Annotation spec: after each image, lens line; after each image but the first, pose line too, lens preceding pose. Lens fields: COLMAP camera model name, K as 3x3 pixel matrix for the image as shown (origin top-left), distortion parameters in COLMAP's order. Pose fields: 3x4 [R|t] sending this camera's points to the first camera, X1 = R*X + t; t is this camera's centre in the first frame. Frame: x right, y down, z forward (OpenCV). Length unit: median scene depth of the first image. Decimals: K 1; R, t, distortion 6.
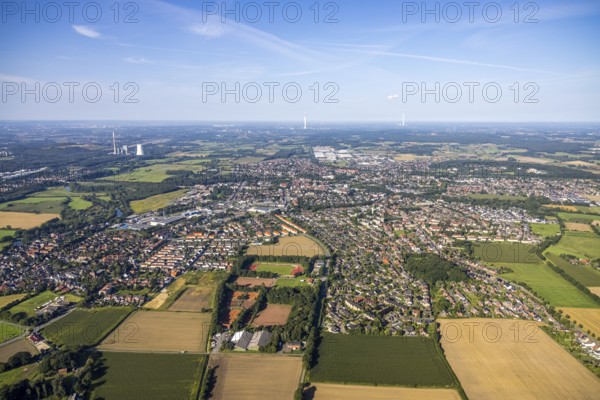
lens RADIAL K [[408.0, 0, 302.8], [0, 408.0, 200.5], [0, 0, 1]] dist [0.008567, 0.001760]
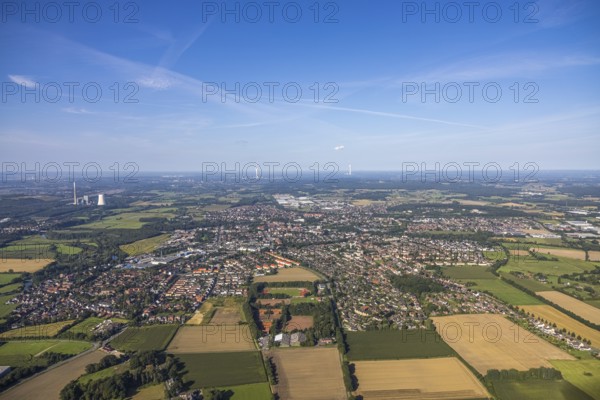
lens RADIAL K [[408.0, 0, 302.8], [0, 408.0, 200.5], [0, 0, 1]] dist [0.008567, 0.001760]
pose [[0.991954, -0.015417, 0.125653, -0.113152], [0.030358, 0.992564, -0.117880, 0.032704], [-0.122901, 0.120746, 0.985046, -0.133516]]
